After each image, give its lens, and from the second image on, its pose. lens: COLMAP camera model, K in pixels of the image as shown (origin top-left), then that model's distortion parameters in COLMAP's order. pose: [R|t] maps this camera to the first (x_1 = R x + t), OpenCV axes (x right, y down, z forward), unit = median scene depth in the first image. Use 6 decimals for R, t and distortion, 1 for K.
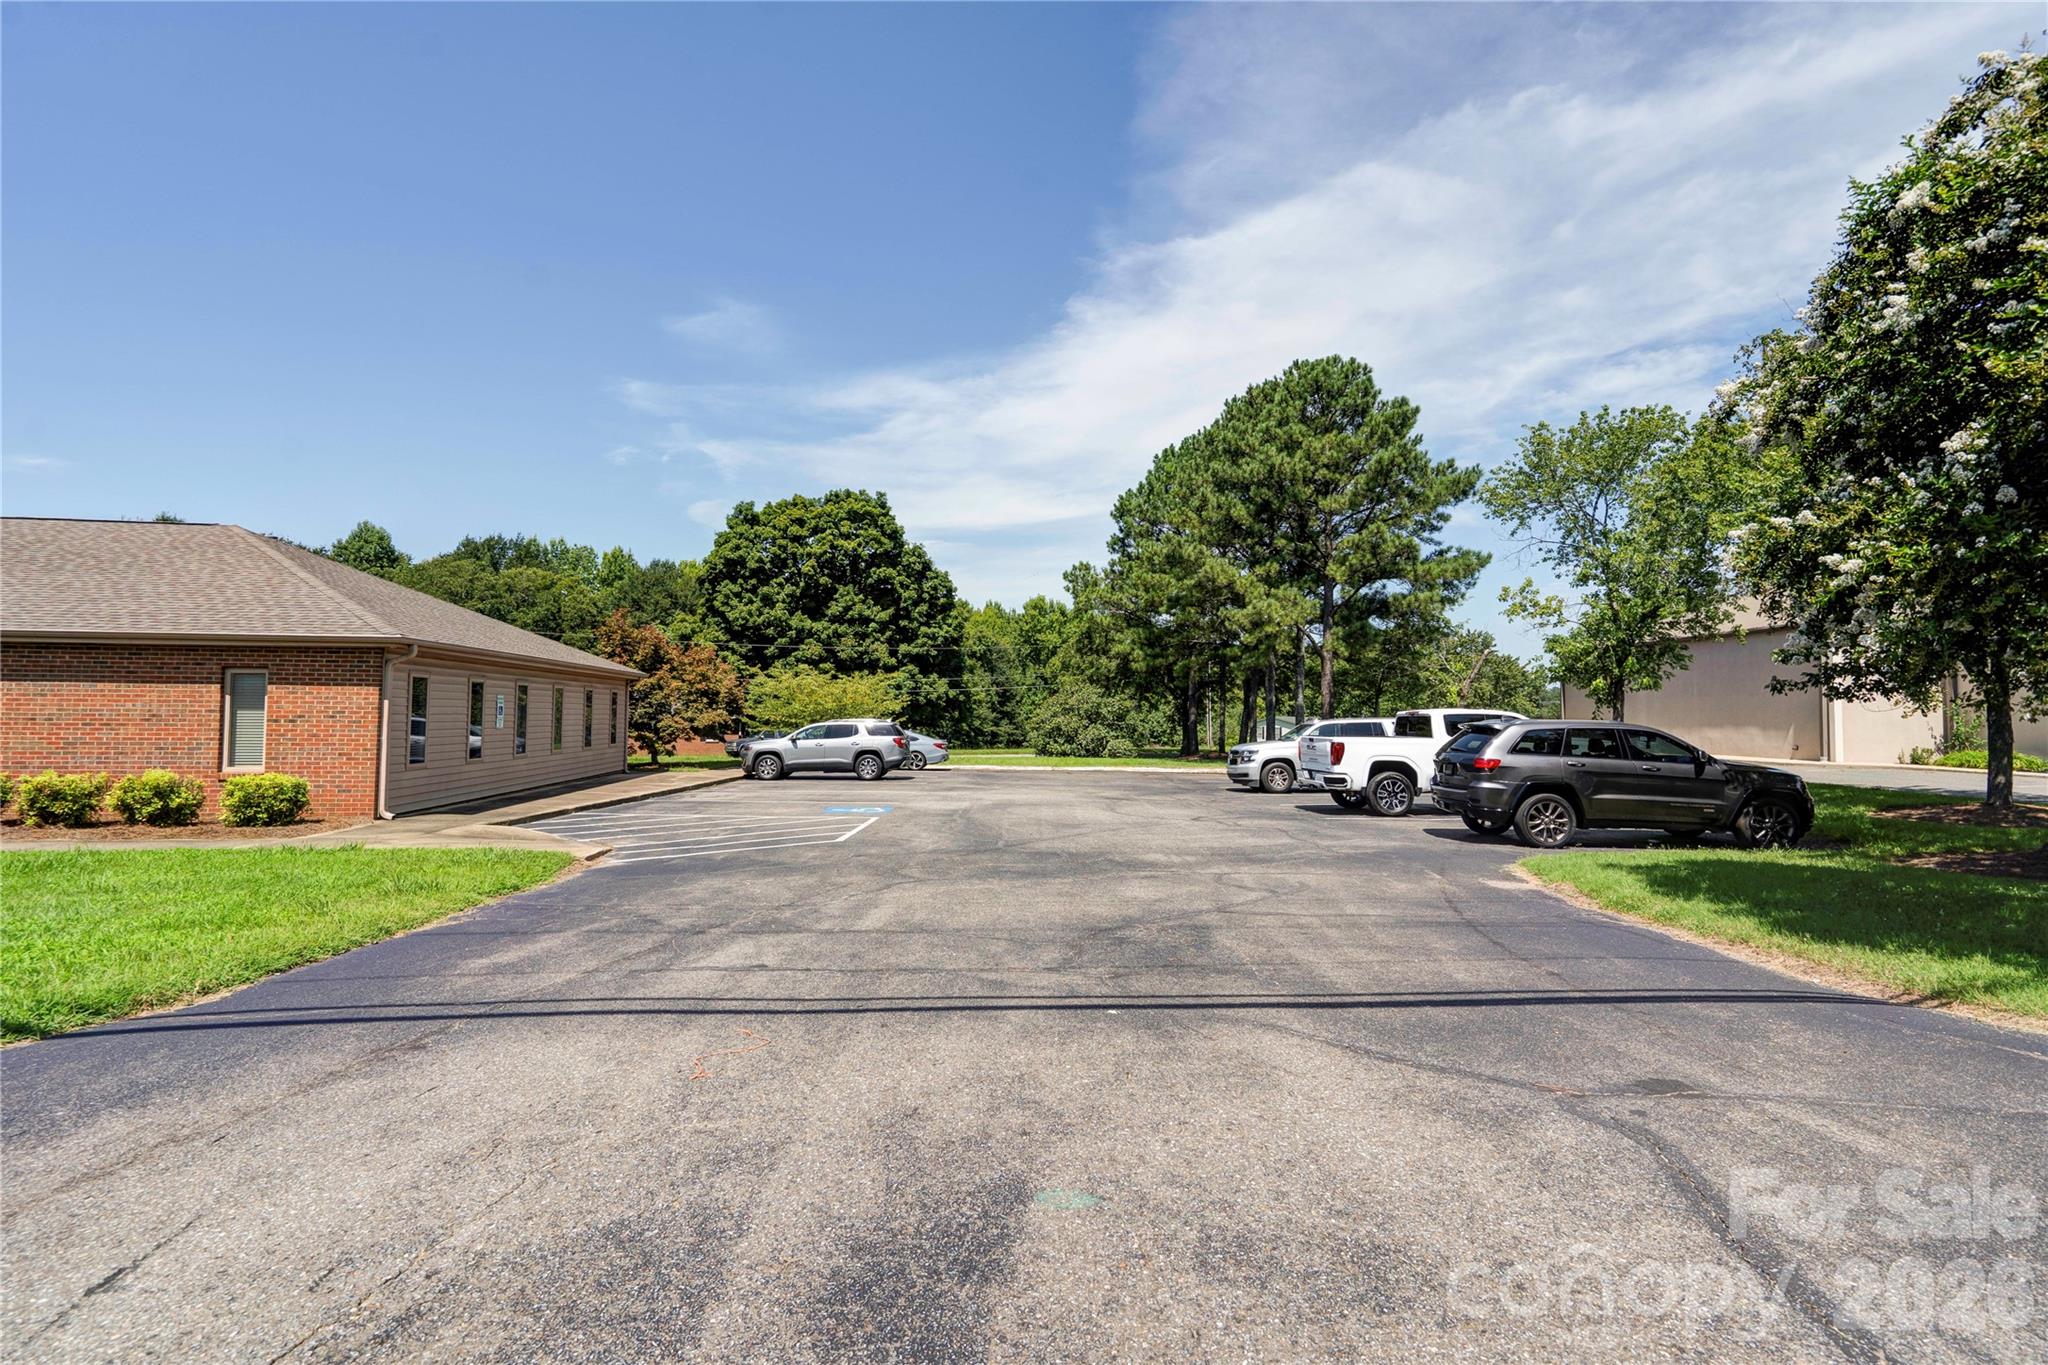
lens RADIAL K [[941.6, 0, 1001.0], [0, 941.6, 686.9], [0, 0, 1]] dist [0.003306, 0.009233]
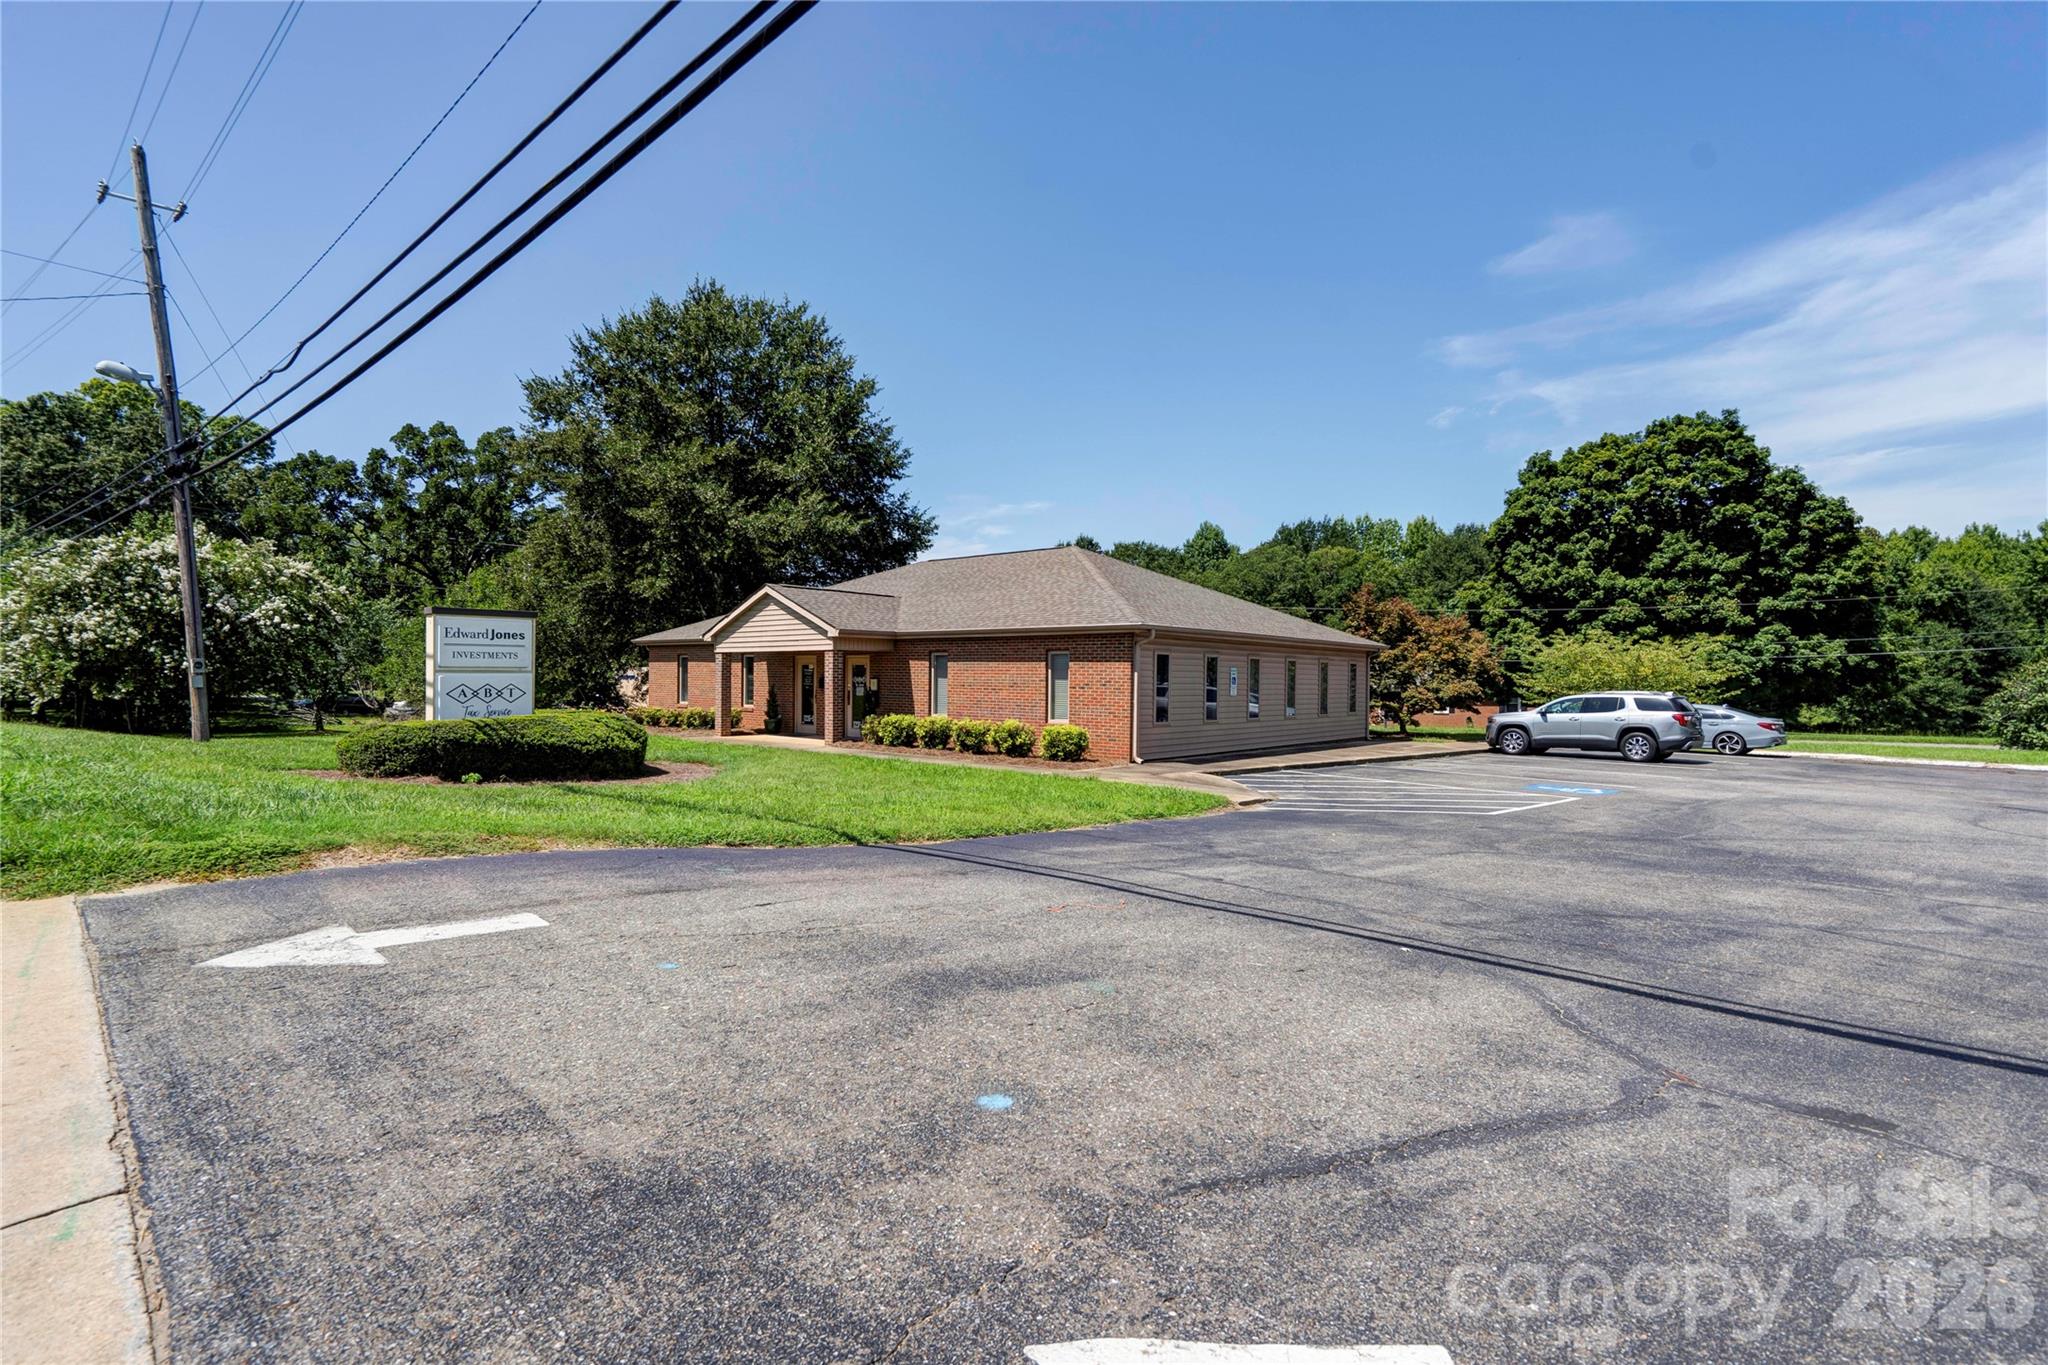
lens RADIAL K [[941.6, 0, 1010.0], [0, 941.6, 690.5], [0, 0, 1]] dist [0.003306, 0.009233]
pose [[0.688084, 0.009247, -0.725572, 0.141393], [0.016061, 0.999480, 0.027969, -0.000454], [0.725453, -0.030898, 0.687578, -0.023875]]
